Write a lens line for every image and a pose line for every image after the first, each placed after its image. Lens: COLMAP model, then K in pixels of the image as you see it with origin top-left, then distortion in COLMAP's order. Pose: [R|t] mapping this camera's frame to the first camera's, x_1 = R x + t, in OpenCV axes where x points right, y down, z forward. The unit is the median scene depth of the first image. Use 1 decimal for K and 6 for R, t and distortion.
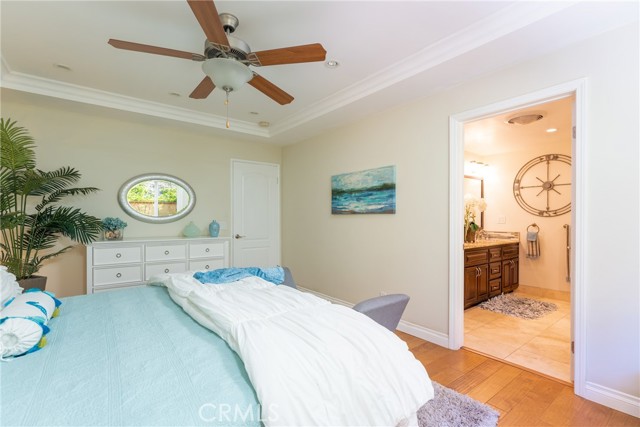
lens RADIAL K [[297.2, 0, 317.3], [0, 297.2, 219.2], [0, 0, 1]] dist [-0.011363, -0.000506]
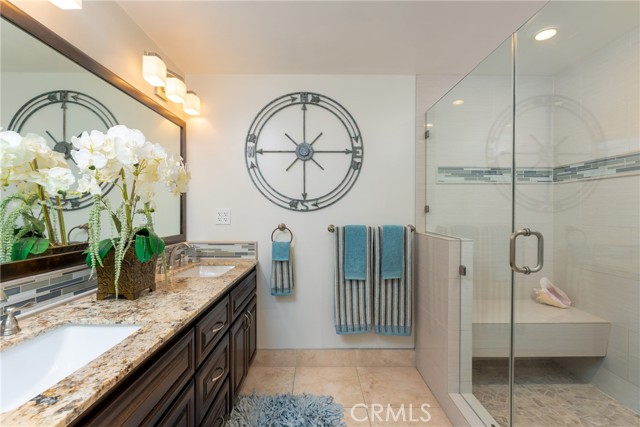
lens RADIAL K [[279.8, 0, 321.0], [0, 279.8, 215.2], [0, 0, 1]] dist [0.001227, -0.000002]
pose [[0.593705, -0.011112, 0.804606, 0.392716], [-0.001797, 0.999884, 0.015135, -0.008496], [-0.804681, -0.010431, 0.593616, 0.669904]]
